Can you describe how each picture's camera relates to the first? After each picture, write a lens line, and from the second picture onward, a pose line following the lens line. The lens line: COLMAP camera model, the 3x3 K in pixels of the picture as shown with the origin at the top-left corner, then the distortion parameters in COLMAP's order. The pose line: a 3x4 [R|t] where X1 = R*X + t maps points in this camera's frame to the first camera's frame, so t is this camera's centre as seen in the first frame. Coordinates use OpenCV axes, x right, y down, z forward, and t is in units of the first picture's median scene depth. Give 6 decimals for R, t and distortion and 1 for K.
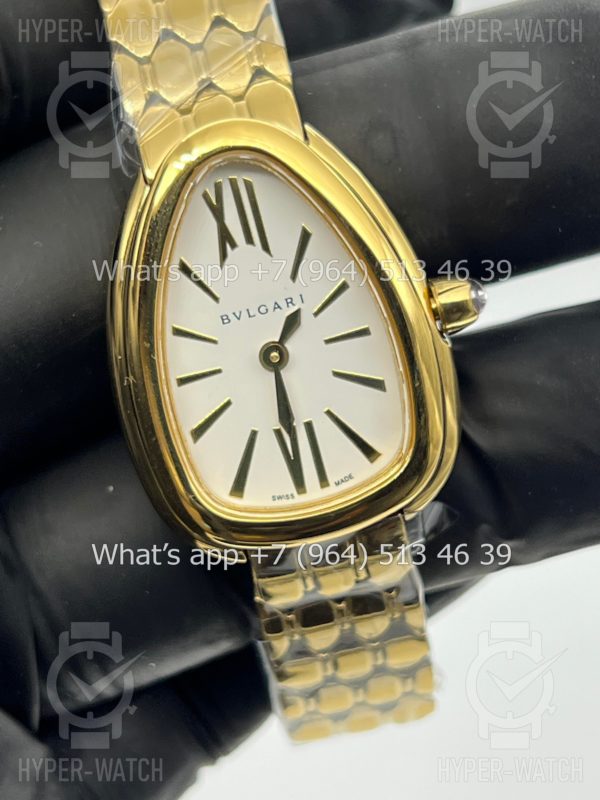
lens RADIAL K [[1815.6, 0, 300.0], [0, 1815.6, 400.0], [0, 0, 1]] dist [0.297205, -0.365314]
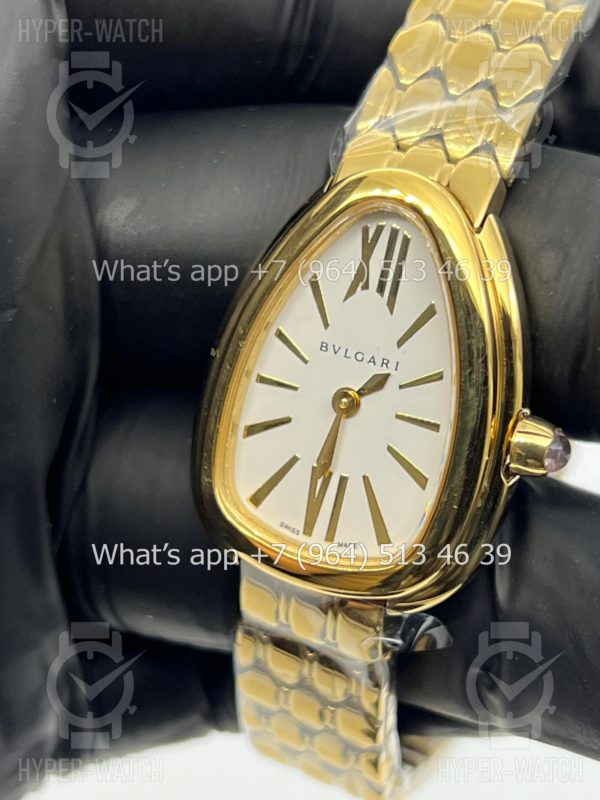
lens RADIAL K [[1815.6, 0, 300.0], [0, 1815.6, 400.0], [0, 0, 1]] dist [0.297205, -0.365314]
pose [[0.808033, 0.495987, -0.317930, 0.283203], [-0.485362, 0.866322, 0.117939, -0.131145], [0.333926, 0.059012, 0.940750, 0.048422]]
